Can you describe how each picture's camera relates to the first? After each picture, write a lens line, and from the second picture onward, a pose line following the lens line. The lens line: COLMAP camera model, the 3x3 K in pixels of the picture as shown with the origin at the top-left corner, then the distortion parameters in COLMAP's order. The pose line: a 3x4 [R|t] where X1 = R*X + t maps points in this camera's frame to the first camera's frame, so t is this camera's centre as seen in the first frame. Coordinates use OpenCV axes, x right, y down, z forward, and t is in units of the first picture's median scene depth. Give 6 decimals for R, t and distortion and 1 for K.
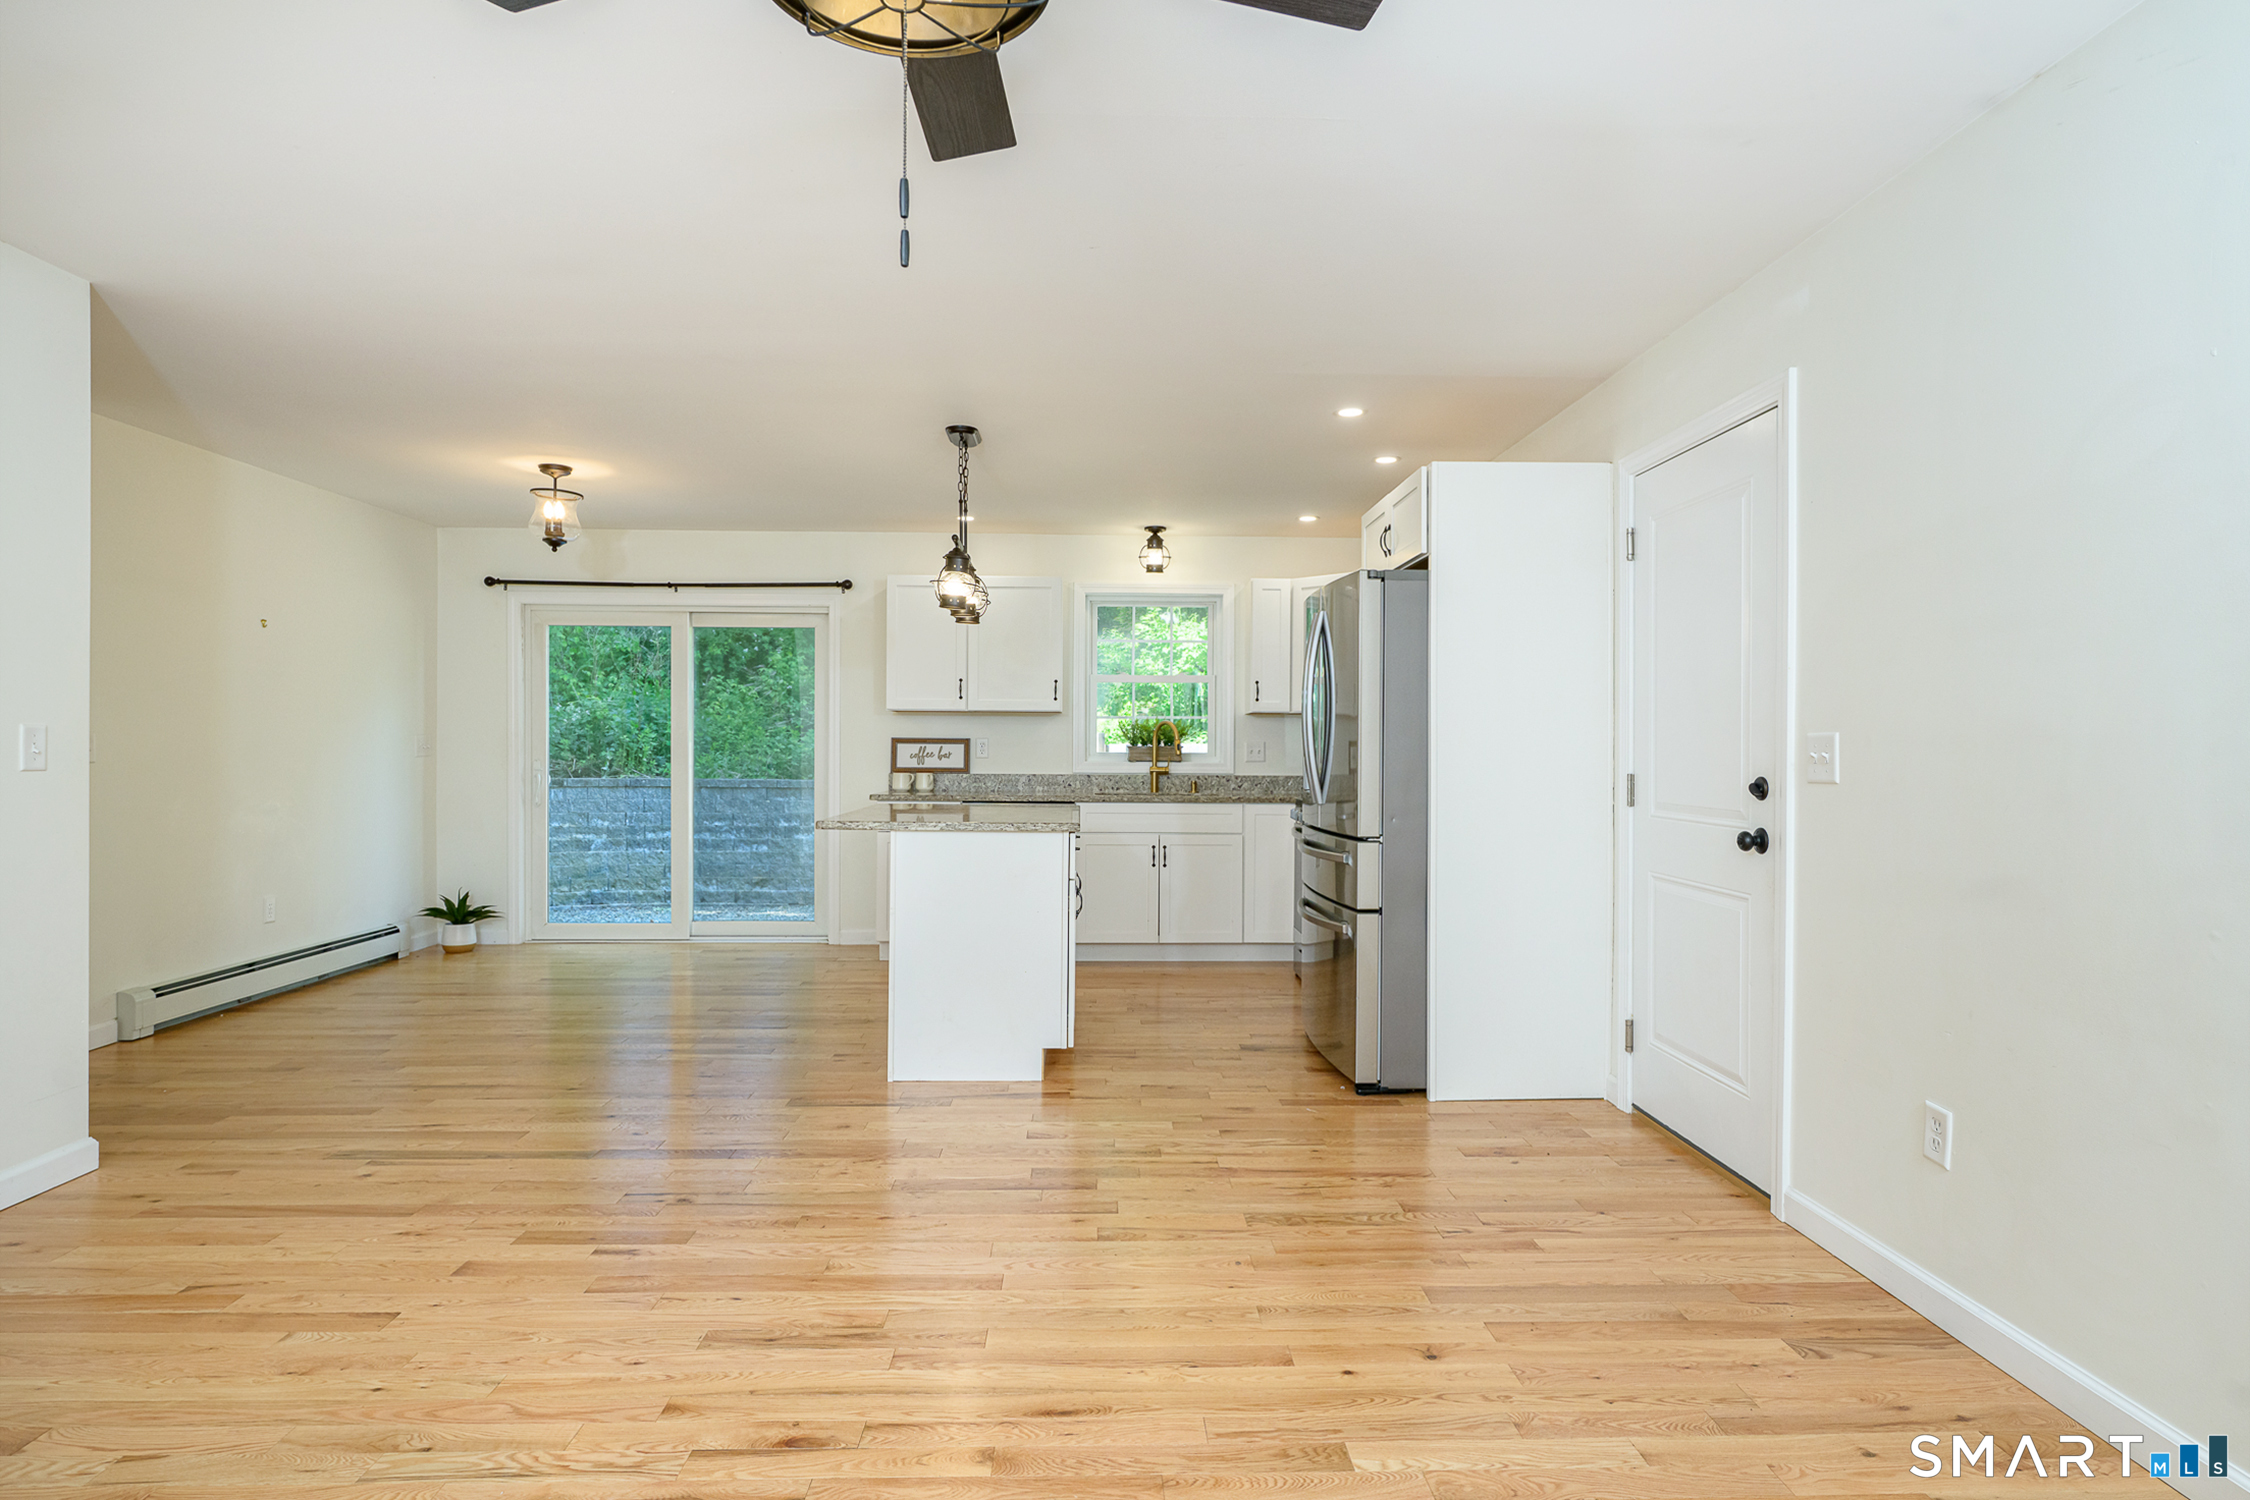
lens RADIAL K [[1199.6, 0, 1130.7], [0, 1199.6, 752.3], [0, 0, 1]] dist [-0.003390, -0.001642]
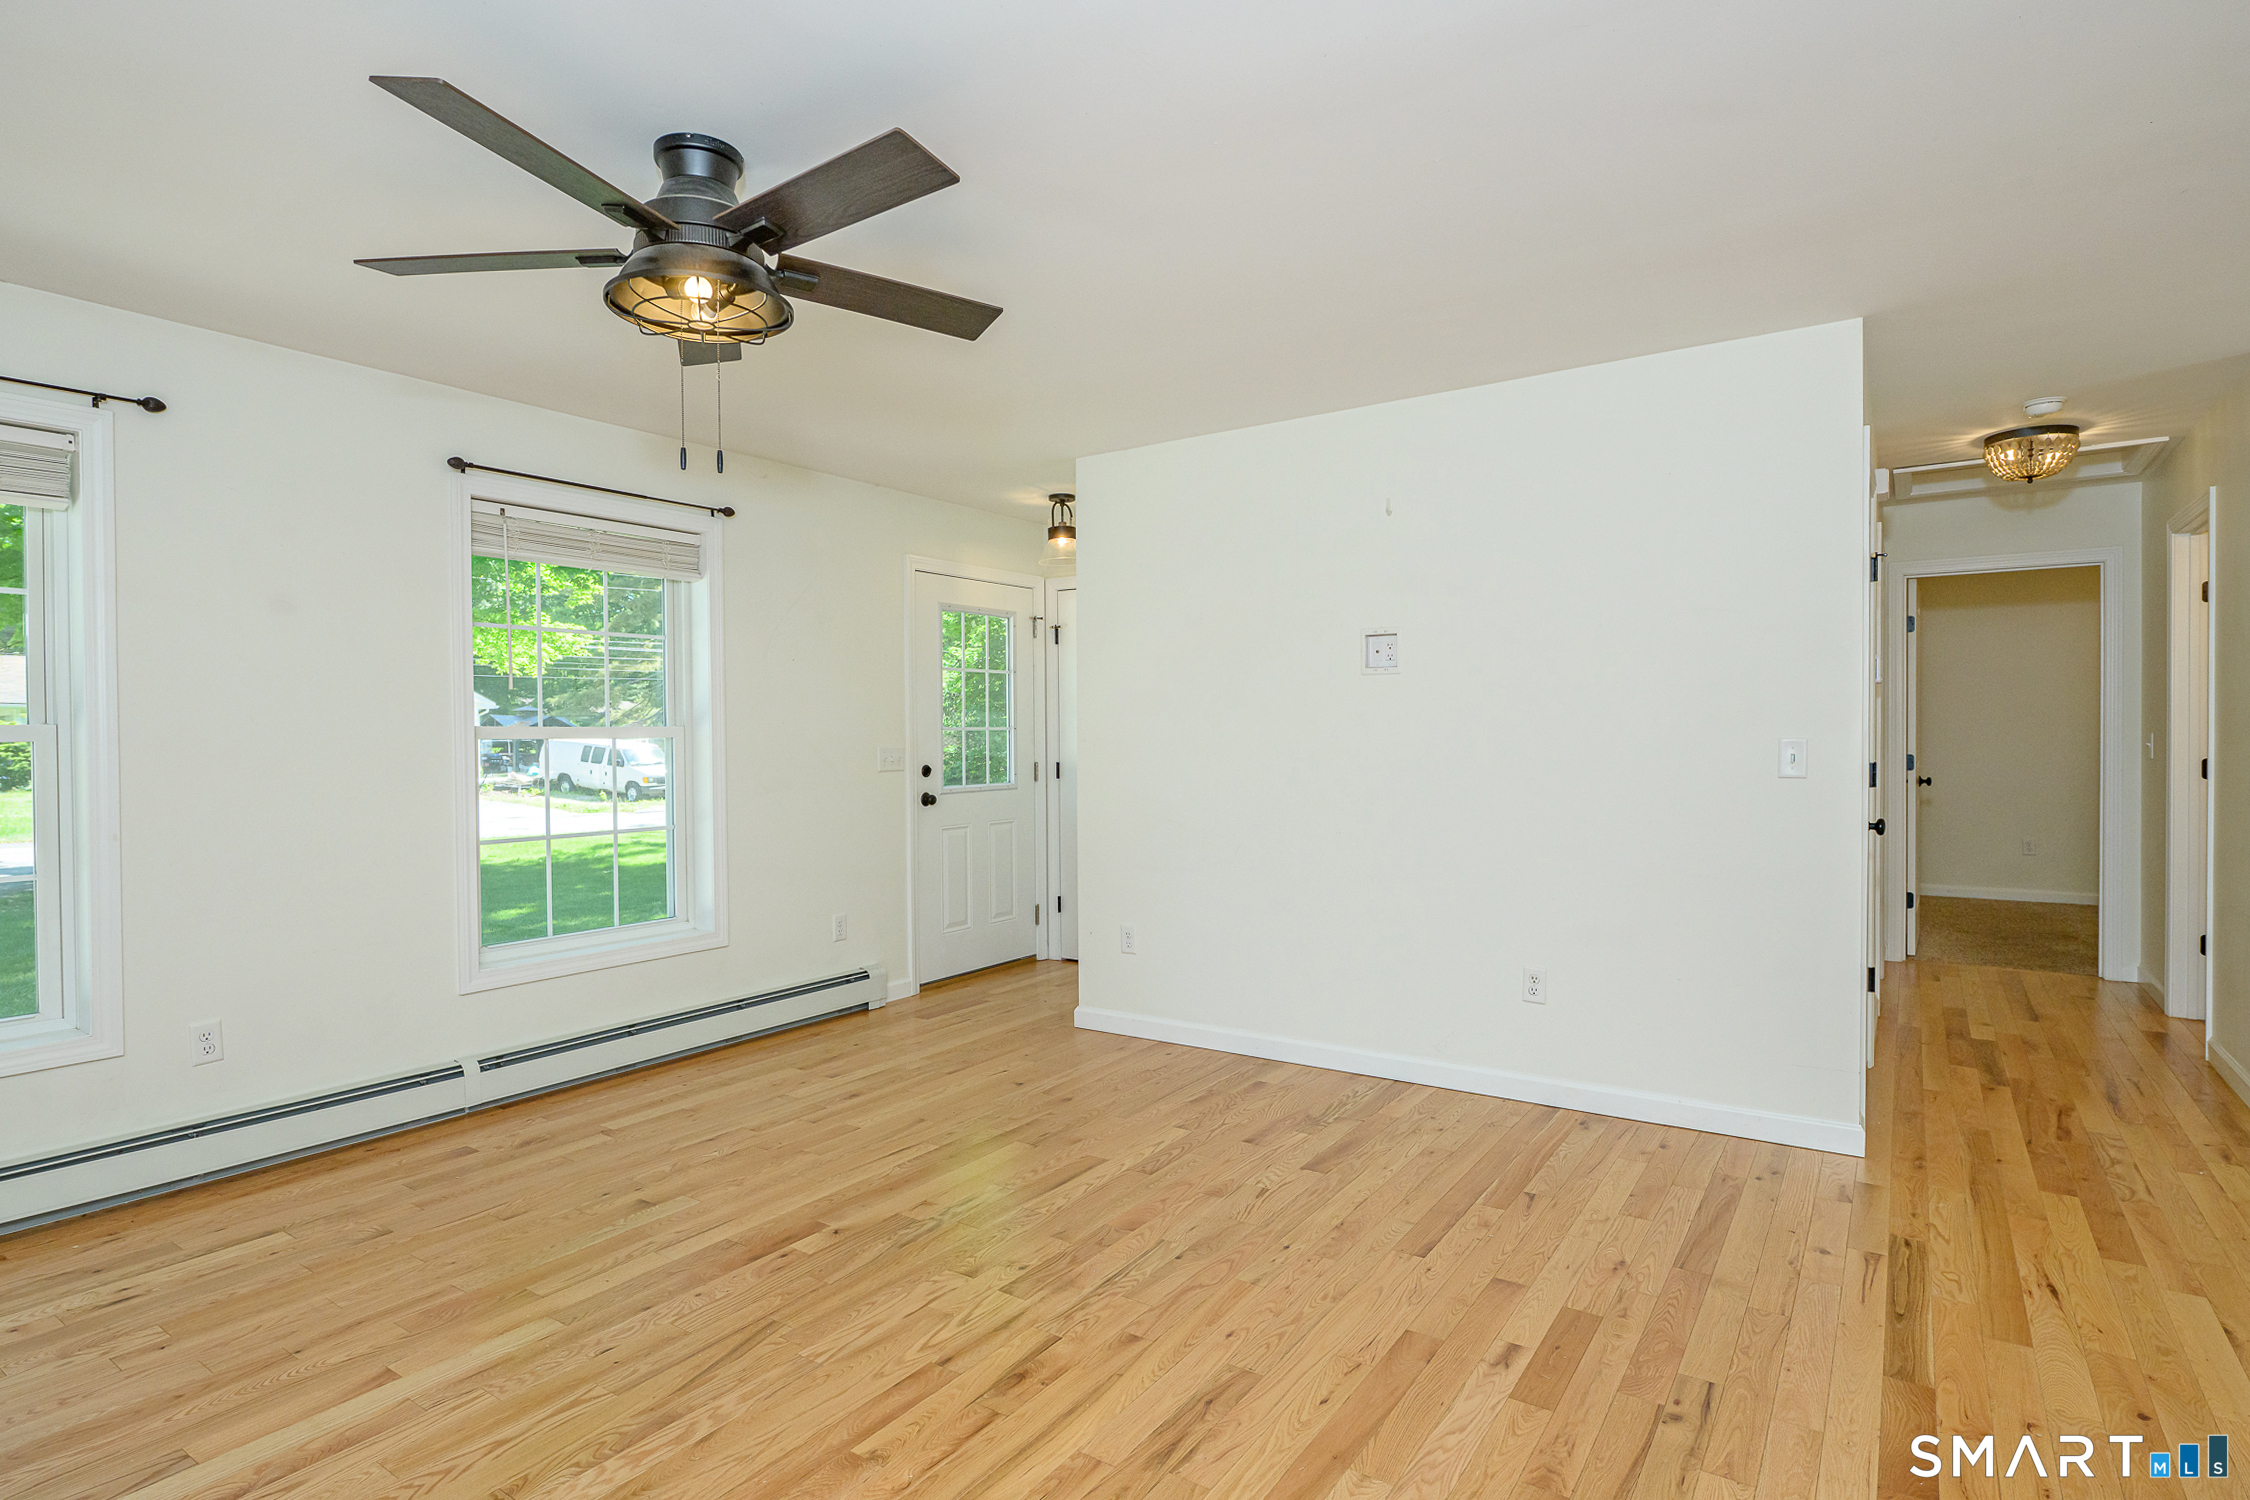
lens RADIAL K [[1151.3, 0, 1122.0], [0, 1151.3, 750.4], [0, 0, 1]] dist [-0.002316, -0.002099]
pose [[-0.593854, 0.011030, -0.804497, 0.159255], [0.001193, 0.999917, 0.012829, -0.011710], [0.804572, 0.006659, -0.593818, 0.508617]]
